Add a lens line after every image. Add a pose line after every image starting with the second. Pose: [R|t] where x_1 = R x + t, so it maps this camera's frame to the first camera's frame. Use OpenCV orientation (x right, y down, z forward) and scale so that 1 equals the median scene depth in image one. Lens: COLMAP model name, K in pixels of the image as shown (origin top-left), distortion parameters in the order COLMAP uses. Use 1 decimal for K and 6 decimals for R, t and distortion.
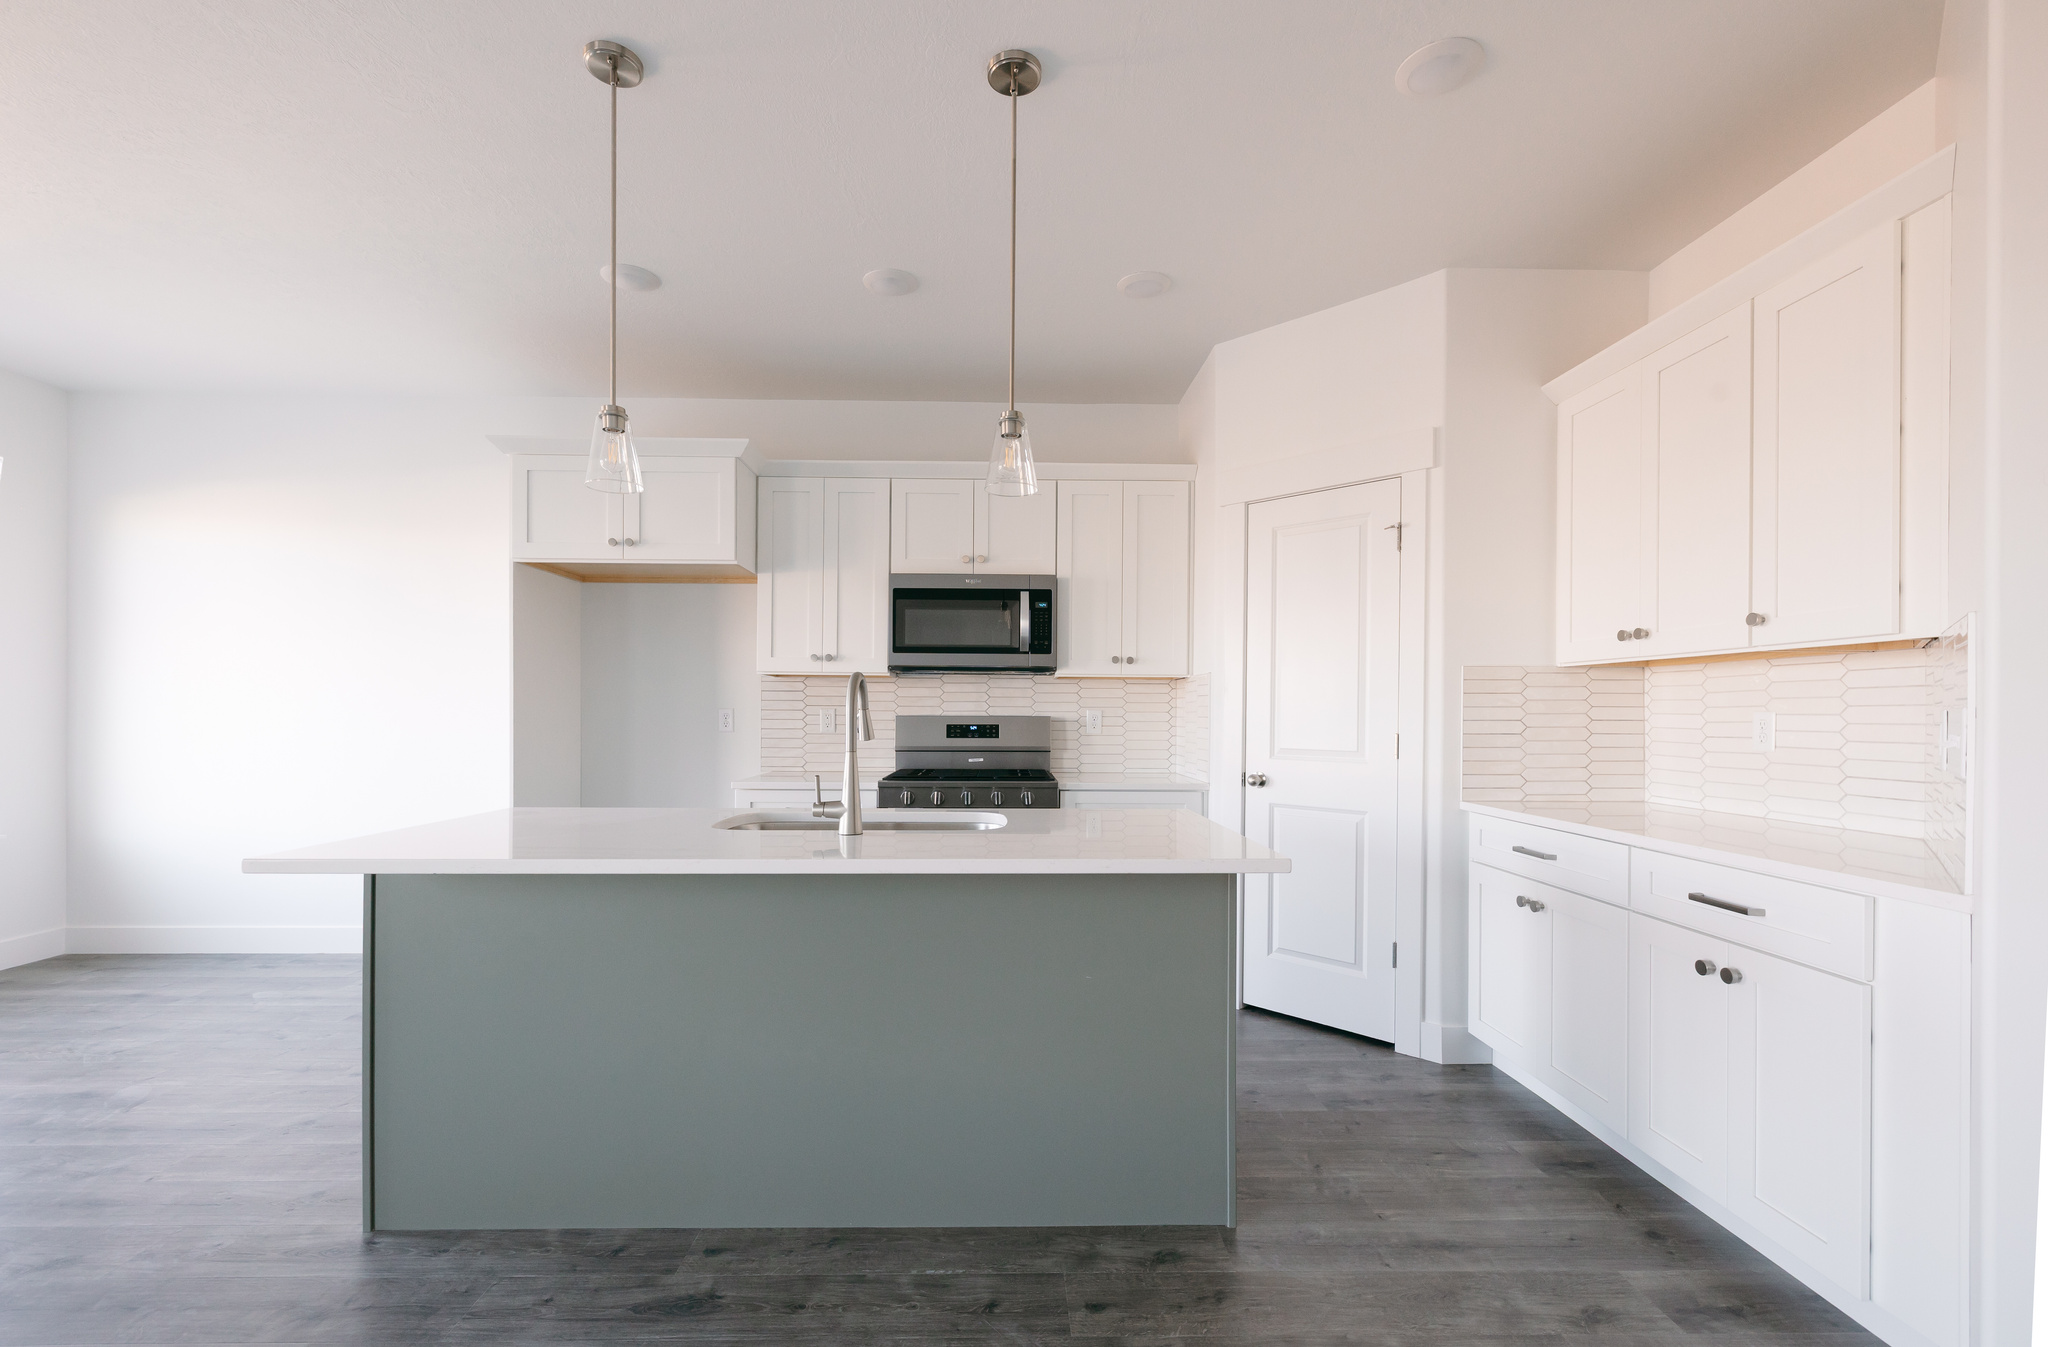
lens RADIAL K [[870.1, 0, 1013.1], [0, 870.1, 712.0], [0, 0, 1]] dist [0.003282, 0.000153]
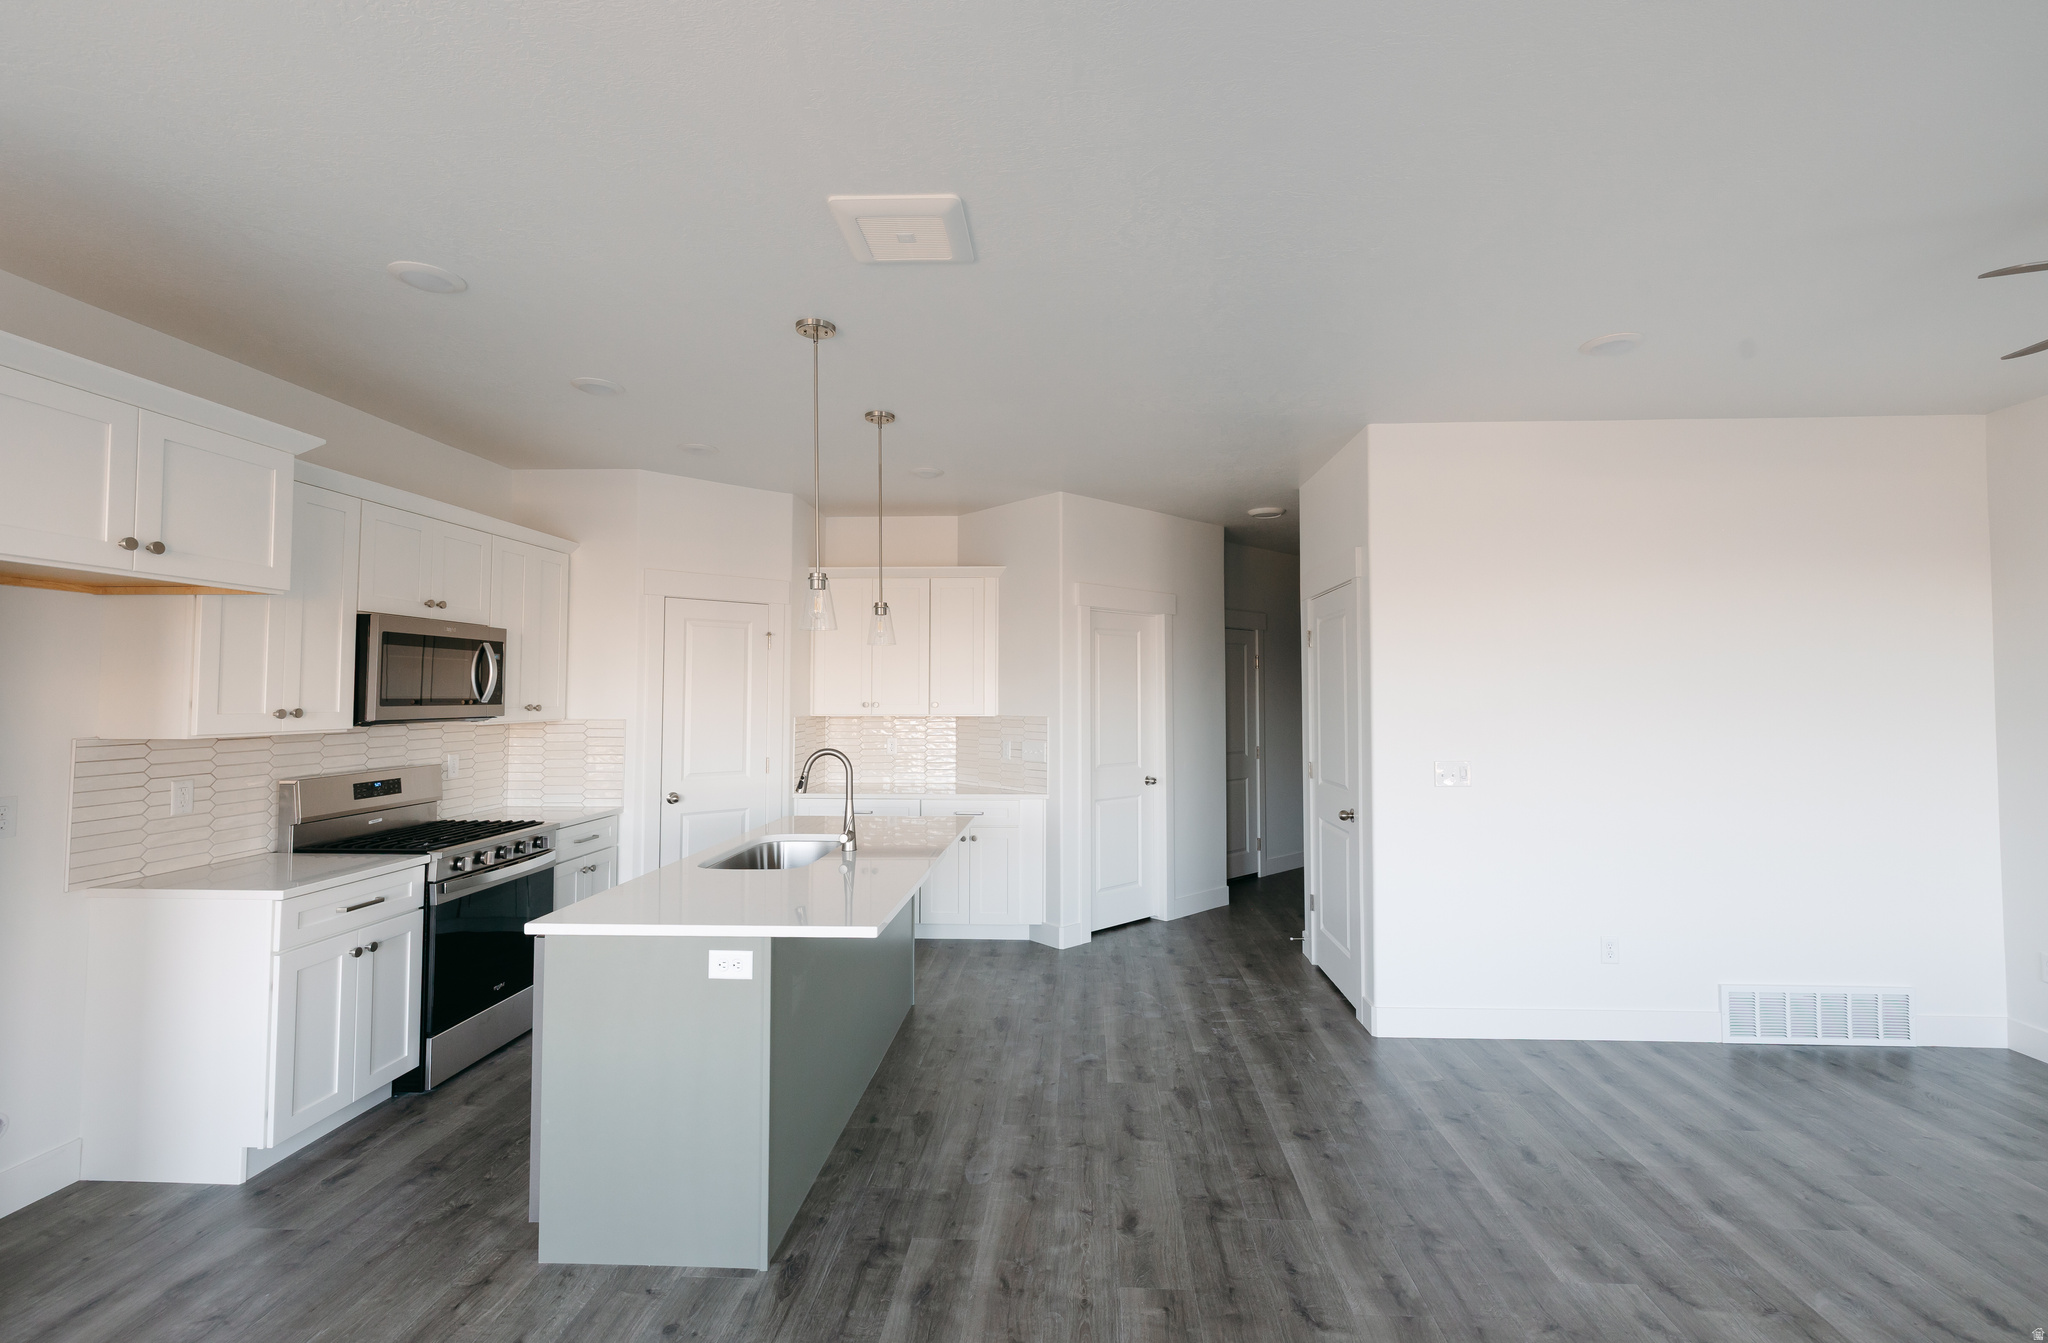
lens RADIAL K [[886.2, 0, 1048.4], [0, 886.2, 662.2], [0, 0, 1]] dist [0.003699, 0.000528]
pose [[0.059587, 0.030423, 0.997759, -1.083690], [-0.001301, 0.999537, -0.030399, -0.095012], [-0.998222, 0.000513, 0.059599, 0.318486]]
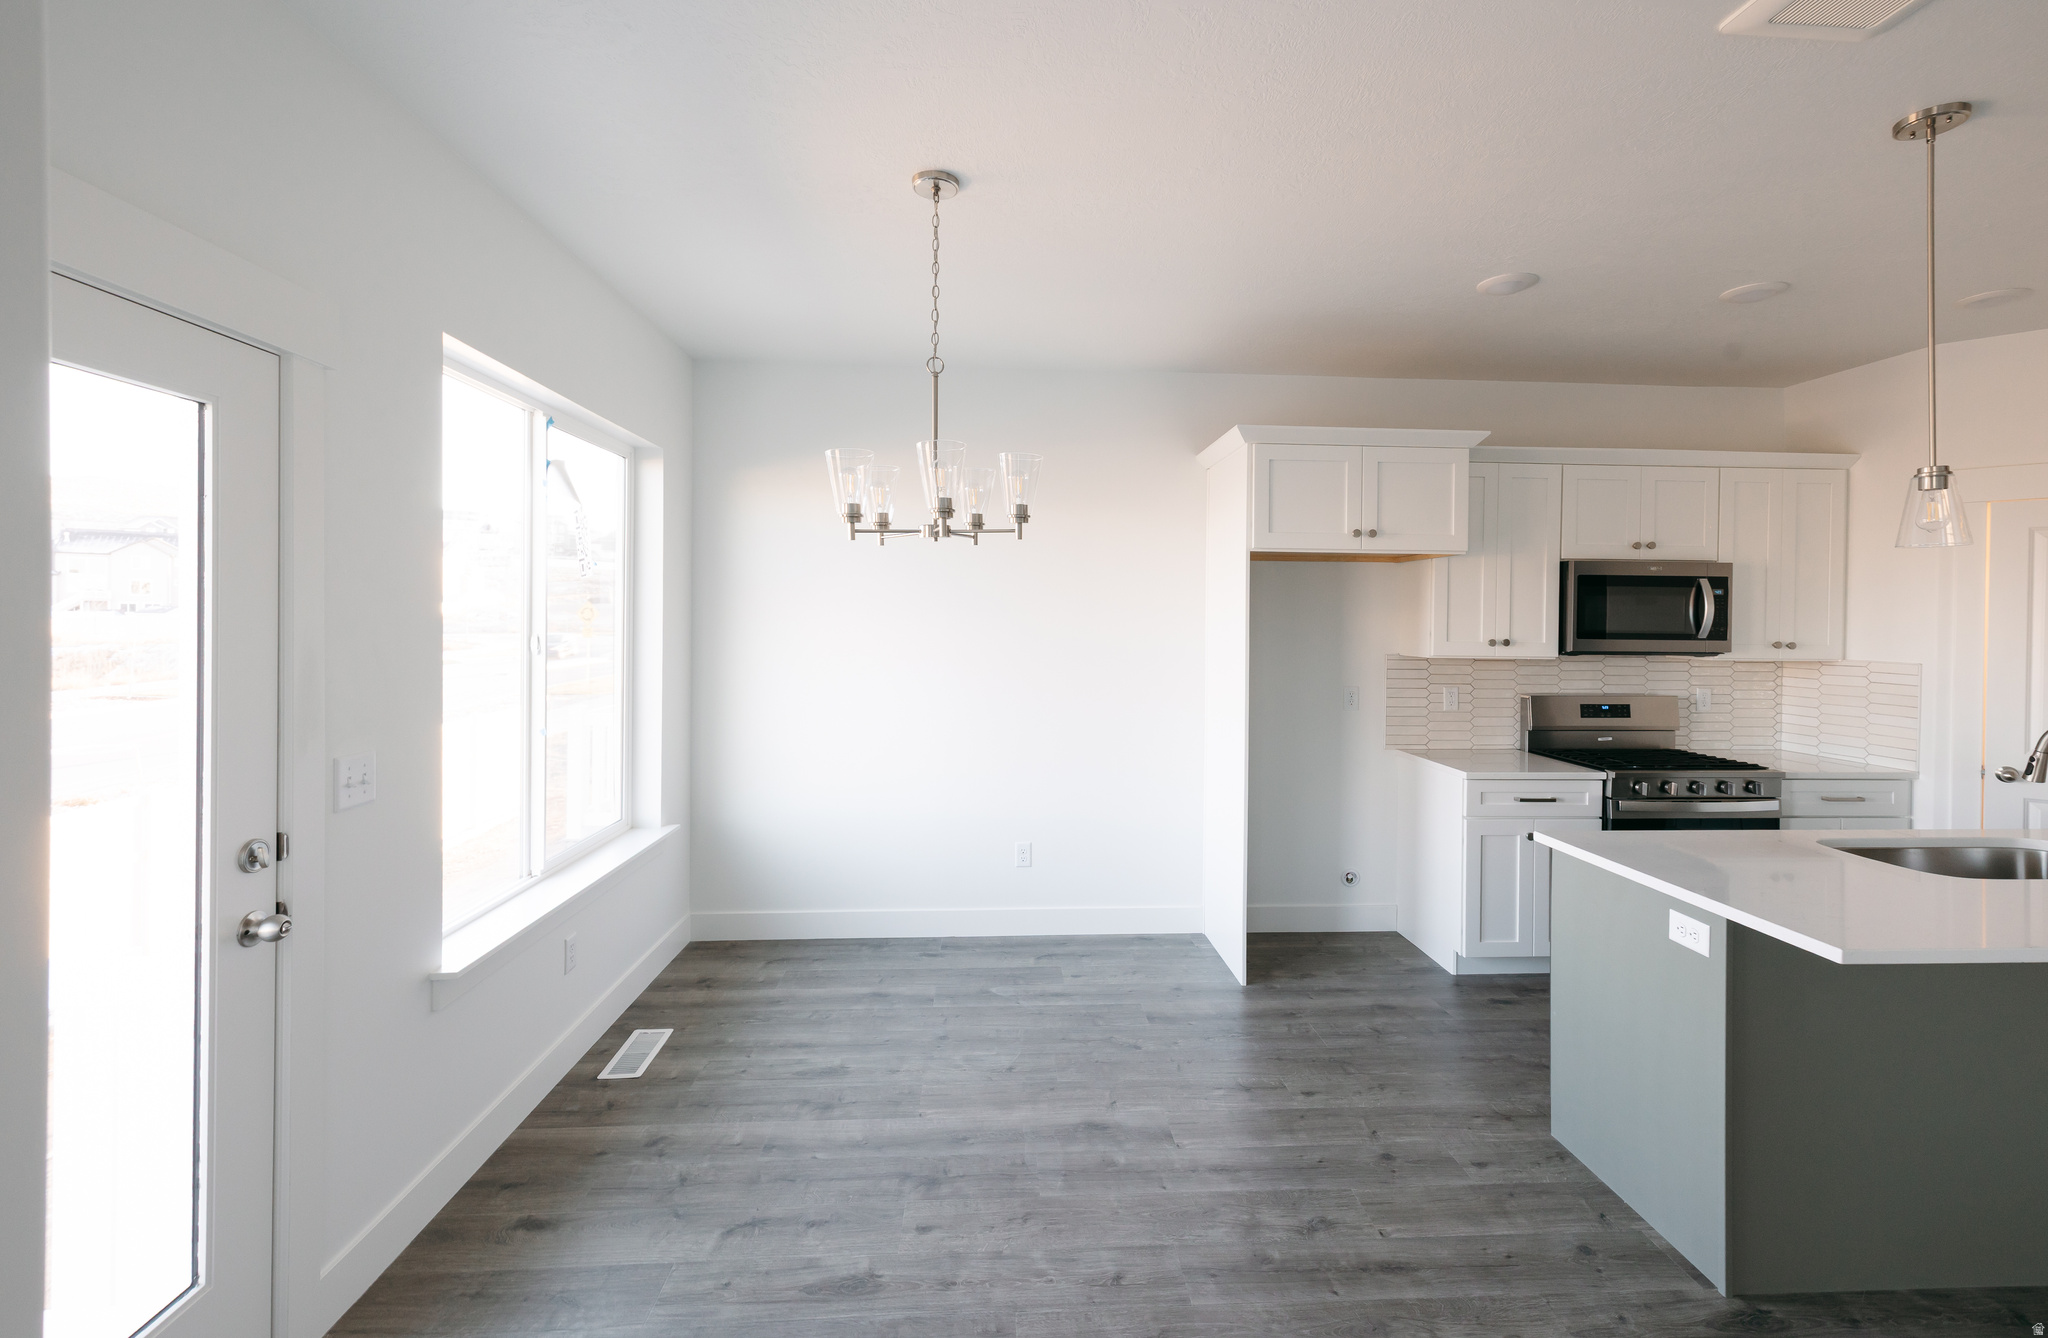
lens RADIAL K [[867.8, 0, 1046.8], [0, 867.8, 623.5], [0, 0, 1]] dist [0.011916, 0.000160]
pose [[0.998603, 0.004149, 0.052680, -0.893250], [-0.004490, 0.999970, 0.006360, -0.099282], [-0.052652, -0.006587, 0.998591, 0.025274]]
